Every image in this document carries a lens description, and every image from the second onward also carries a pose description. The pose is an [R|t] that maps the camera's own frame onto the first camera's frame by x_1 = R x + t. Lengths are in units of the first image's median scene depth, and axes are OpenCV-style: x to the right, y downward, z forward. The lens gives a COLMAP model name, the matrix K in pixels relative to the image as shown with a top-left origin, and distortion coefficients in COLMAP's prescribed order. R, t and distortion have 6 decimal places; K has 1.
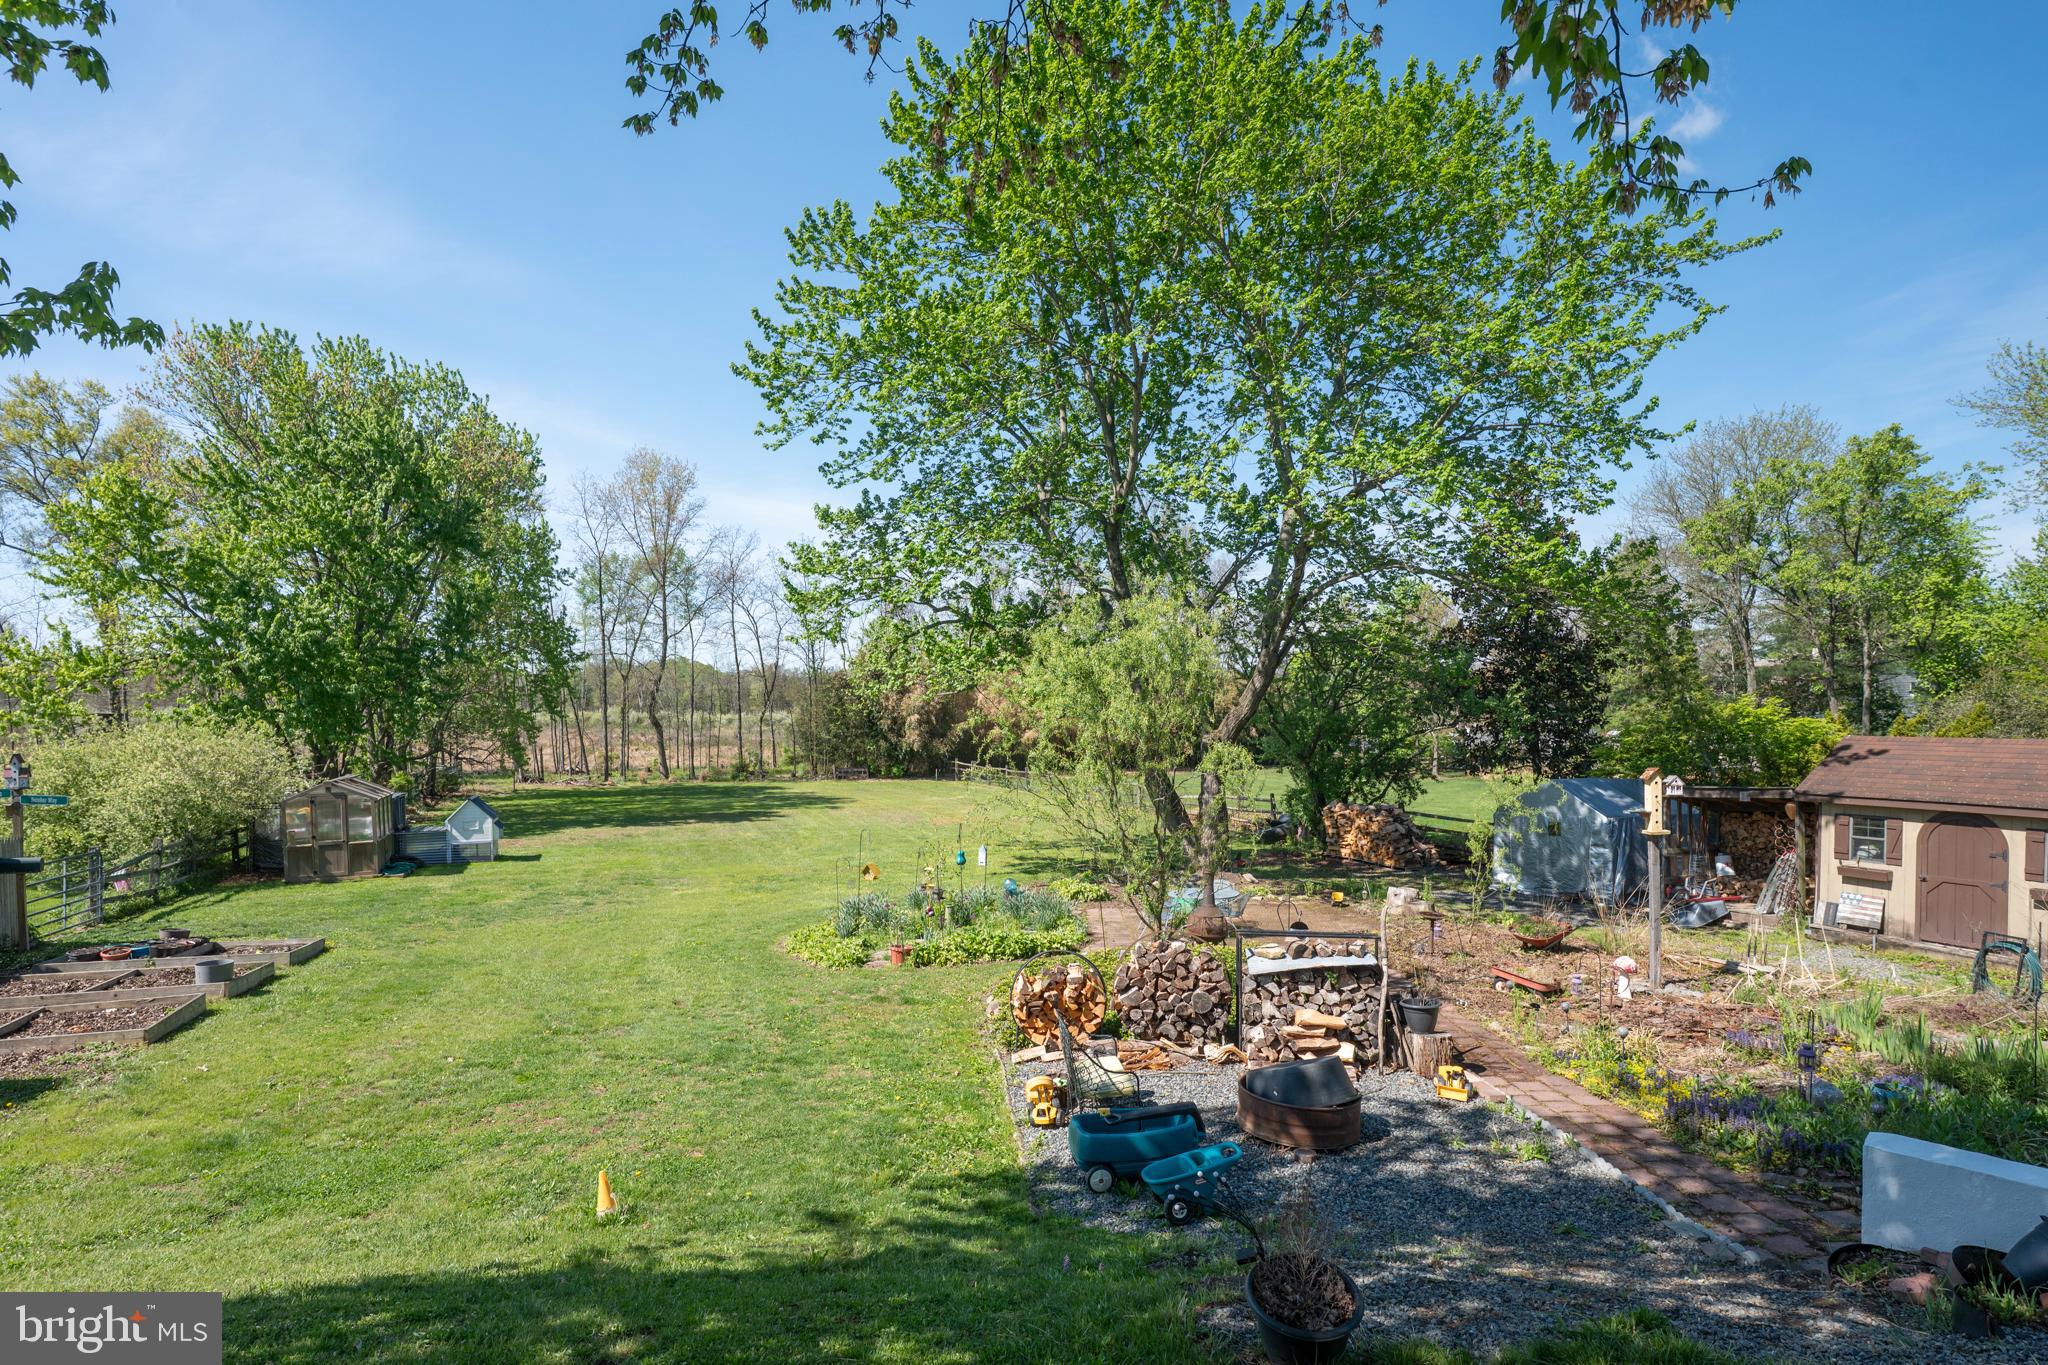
lens RADIAL K [[1005.8, 0, 1142.9], [0, 1005.8, 740.5], [0, 0, 1]] dist [-0.008428, 0.004243]
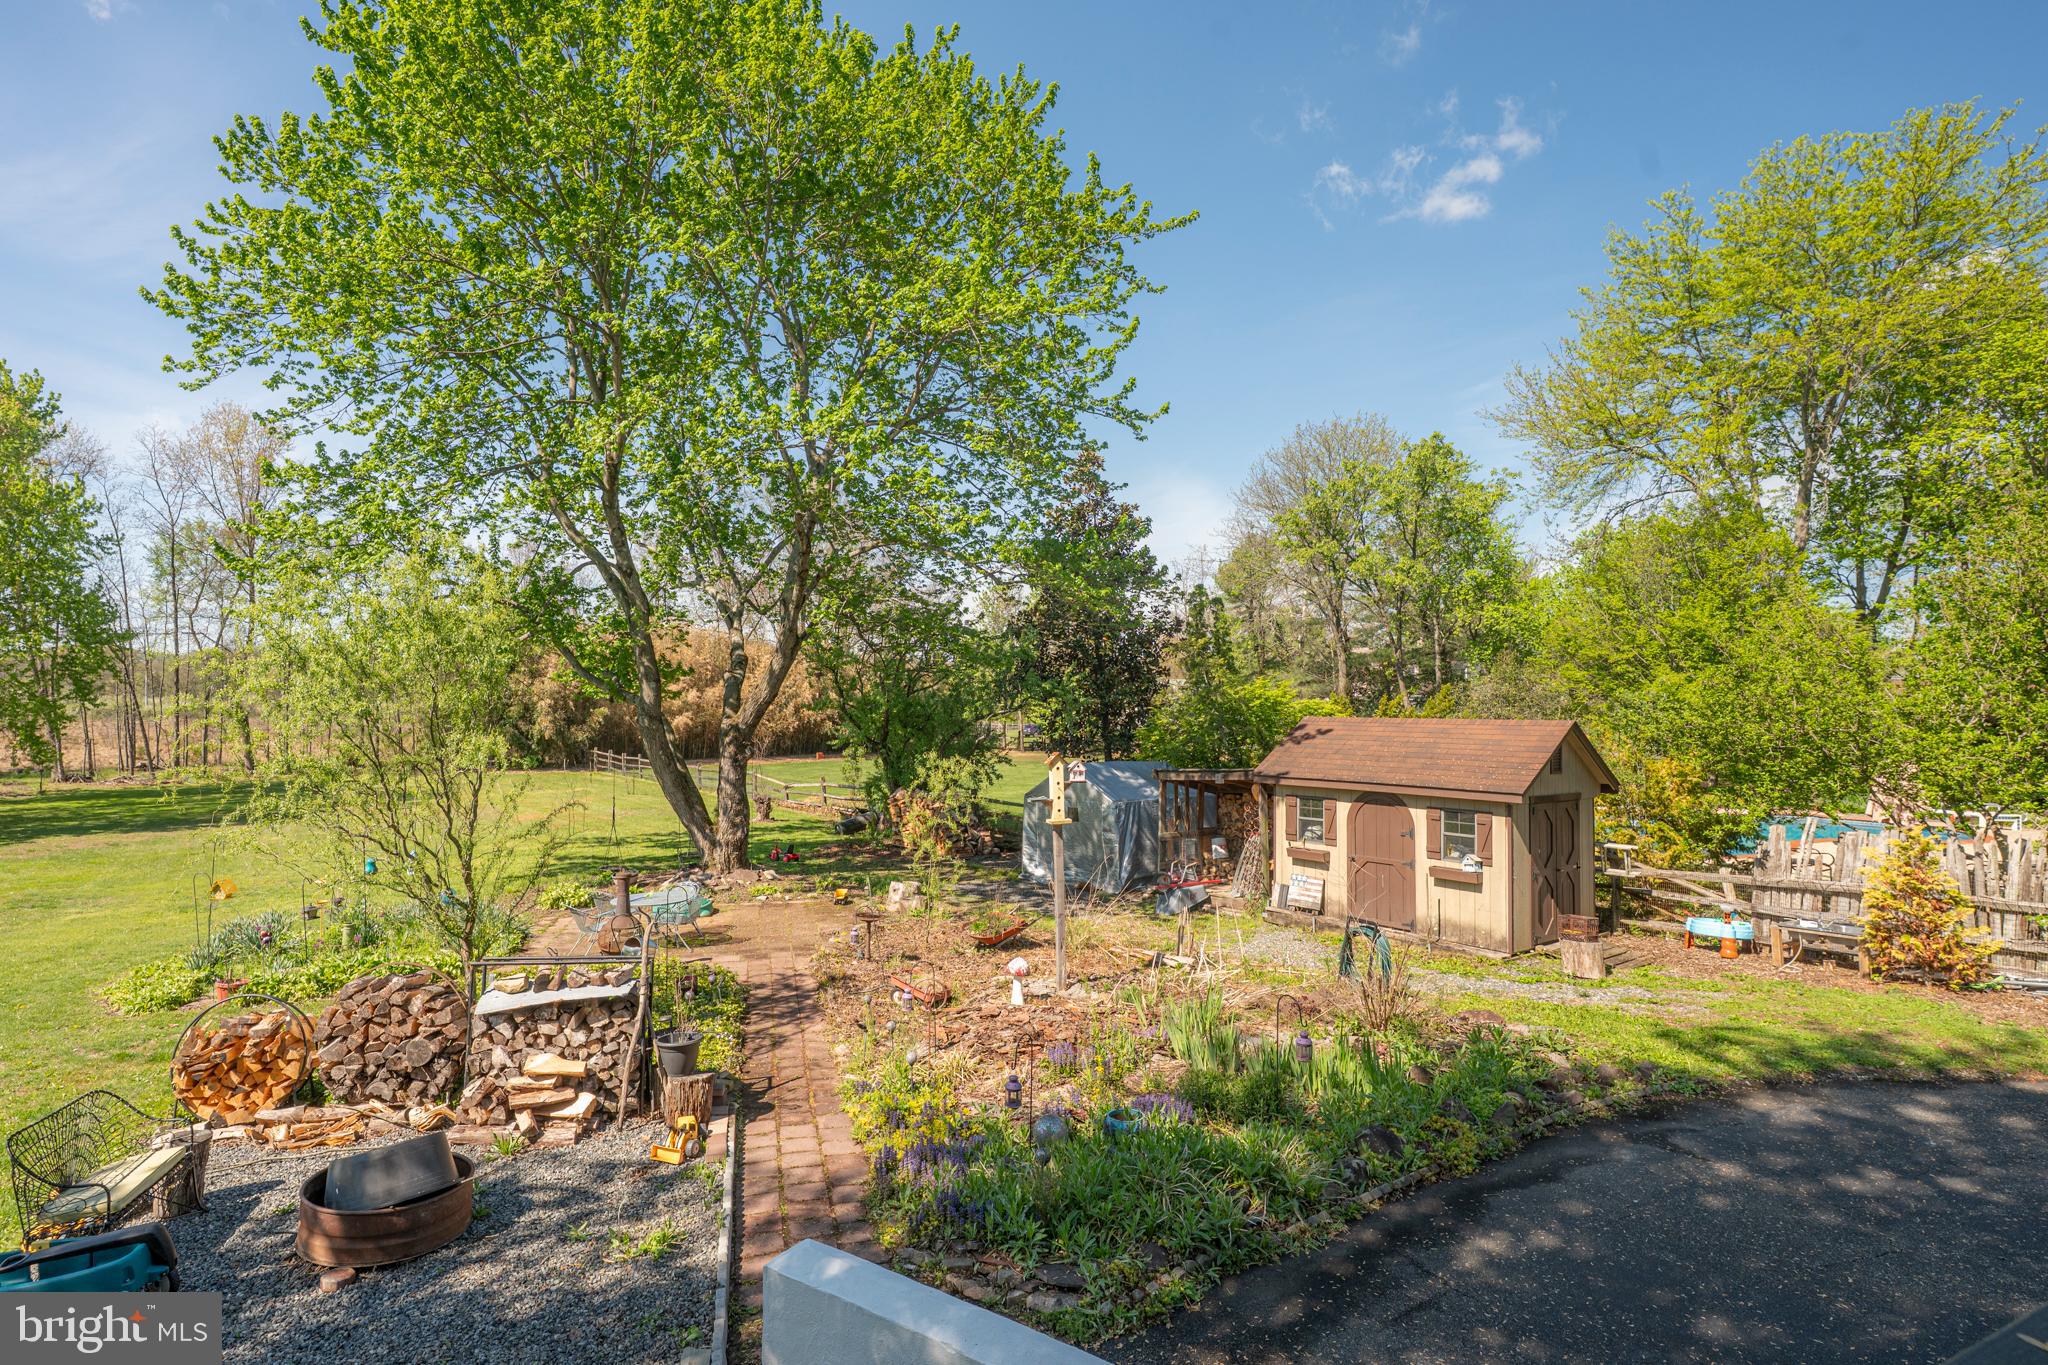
lens RADIAL K [[1005.8, 0, 1007.6], [0, 1005.8, 685.4], [0, 0, 1]] dist [-0.008428, 0.004243]
pose [[0.981568, -0.001412, 0.191106, 0.223697], [0.009034, 0.999198, -0.039019, 0.000769], [-0.190898, 0.040026, 0.980794, 0.064904]]
